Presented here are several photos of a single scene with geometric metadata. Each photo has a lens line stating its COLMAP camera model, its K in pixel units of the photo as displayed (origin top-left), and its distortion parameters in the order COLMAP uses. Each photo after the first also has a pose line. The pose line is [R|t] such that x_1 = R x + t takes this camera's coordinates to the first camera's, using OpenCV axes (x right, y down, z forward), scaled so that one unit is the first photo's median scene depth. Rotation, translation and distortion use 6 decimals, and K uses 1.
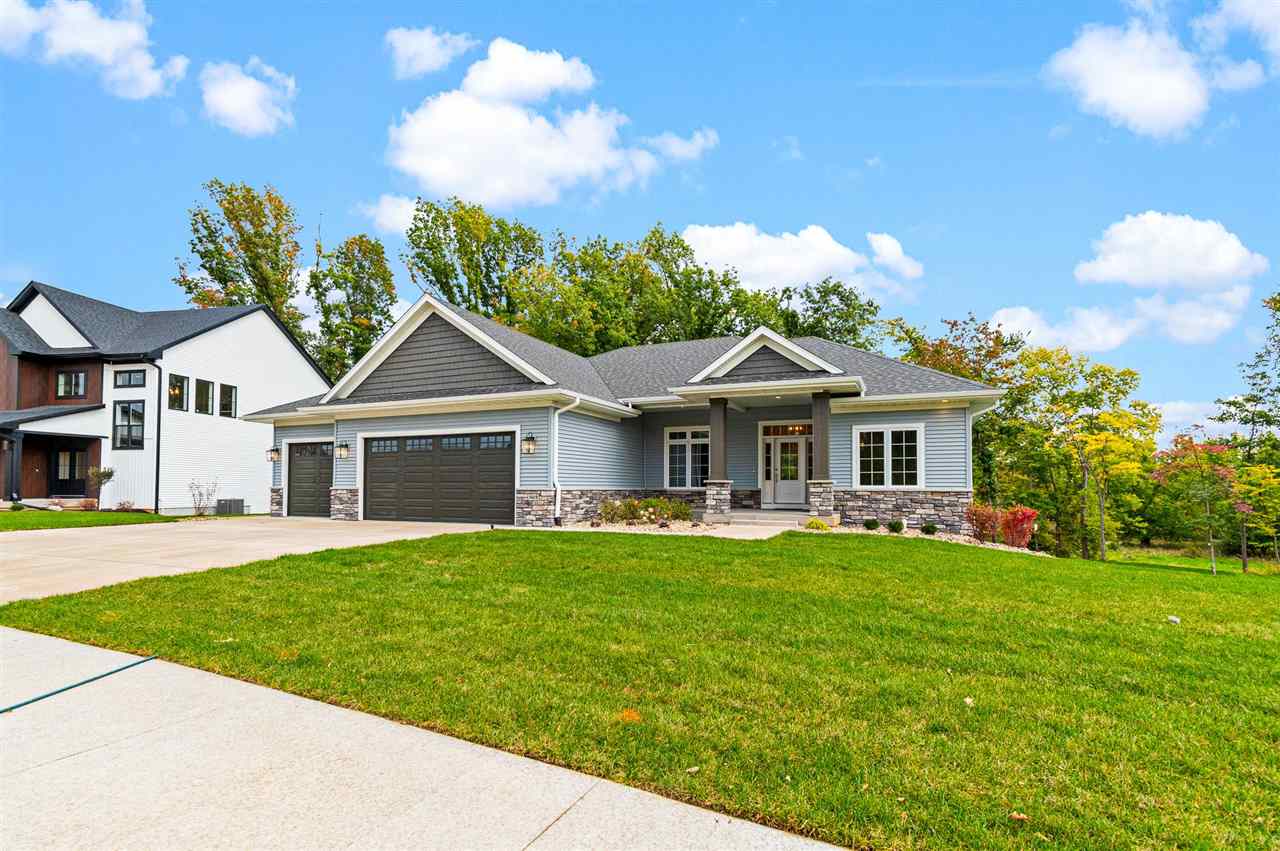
lens RADIAL K [[548.0, 0, 640.0], [0, 548.0, 425.5], [0, 0, 1]] dist [-0.000987, -0.000057]
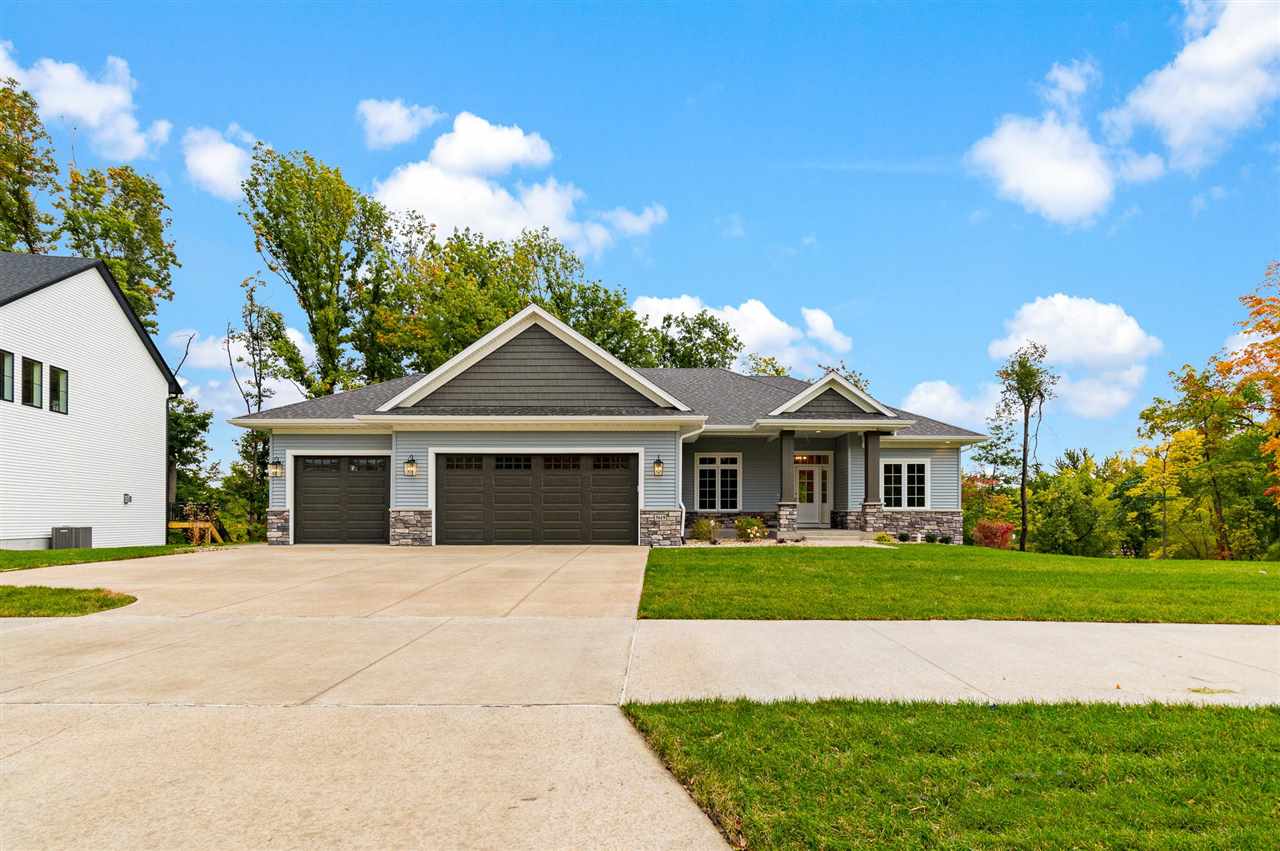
lens RADIAL K [[598.8, 0, 640.3], [0, 598.8, 457.2], [0, 0, 1]] dist [0.001373, 0.000259]
pose [[0.921624, 0.034048, 0.386587, -0.597901], [-0.040924, 0.999116, 0.009566, 0.006330], [-0.385920, -0.024637, 0.922203, -0.028179]]
